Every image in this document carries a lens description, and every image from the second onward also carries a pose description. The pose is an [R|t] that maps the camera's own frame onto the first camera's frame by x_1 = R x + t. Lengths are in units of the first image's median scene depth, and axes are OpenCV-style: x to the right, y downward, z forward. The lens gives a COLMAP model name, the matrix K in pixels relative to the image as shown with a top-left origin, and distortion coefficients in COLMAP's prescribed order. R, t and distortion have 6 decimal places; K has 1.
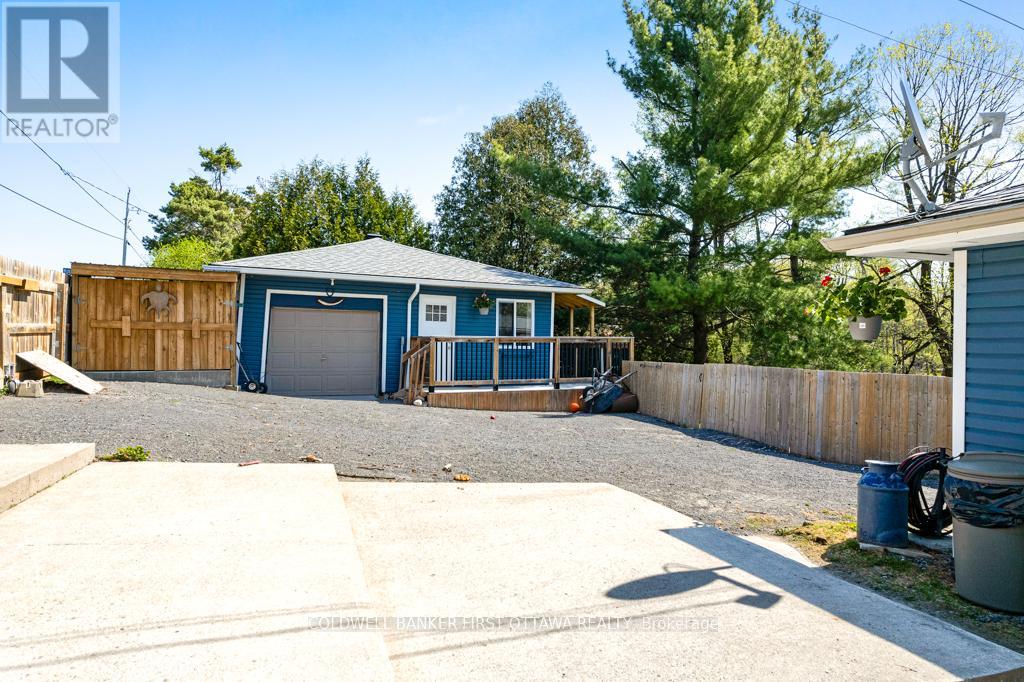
lens RADIAL K [[660.3, 0, 509.4], [0, 660.3, 343.6], [0, 0, 1]] dist [-0.069022, 0.063009]
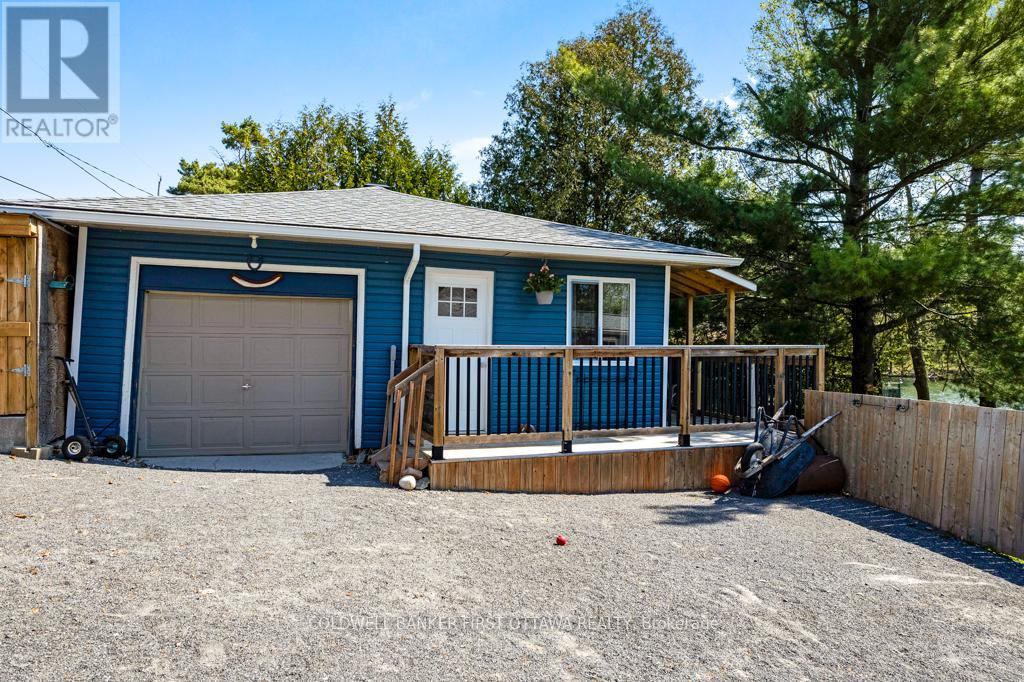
lens RADIAL K [[660.3, 0, 509.4], [0, 660.3, 343.6], [0, 0, 1]] dist [-0.069022, 0.063009]
pose [[0.995004, -0.000048, -0.099840, -0.013512], [0.000037, 1.000000, -0.000110, -0.011833], [0.099840, 0.000105, 0.995004, 0.467448]]
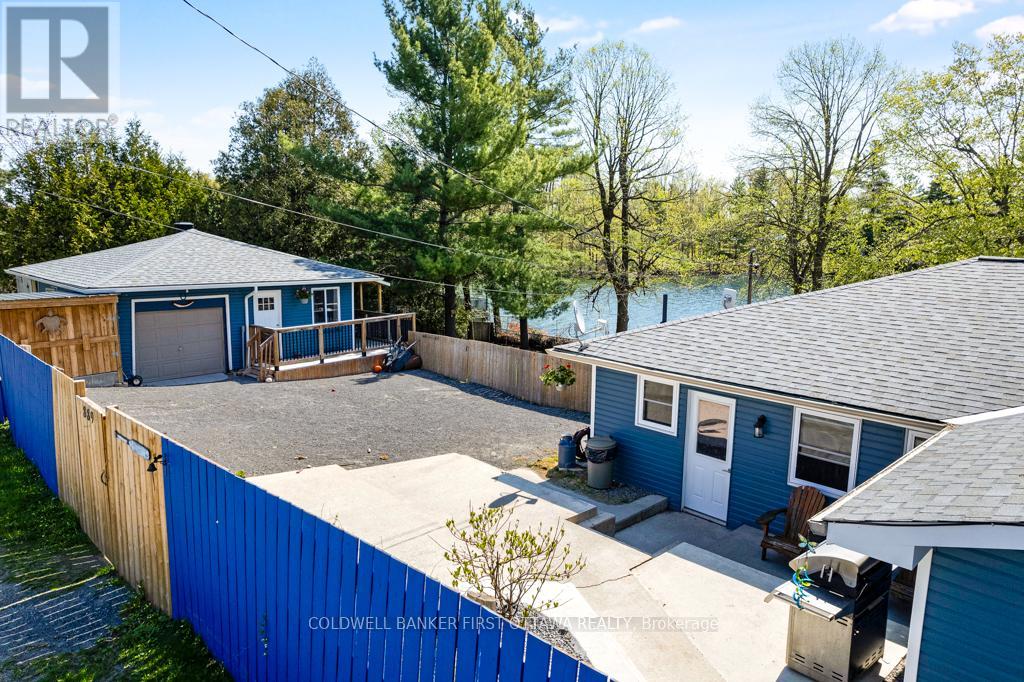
lens RADIAL K [[660.3, 0, 509.4], [0, 660.3, 343.6], [0, 0, 1]] dist [-0.069022, 0.063009]
pose [[0.915780, -0.070363, 0.395469, -0.191561], [0.003368, 0.985849, 0.167604, -0.186309], [-0.401666, -0.152157, 0.903058, -0.361579]]
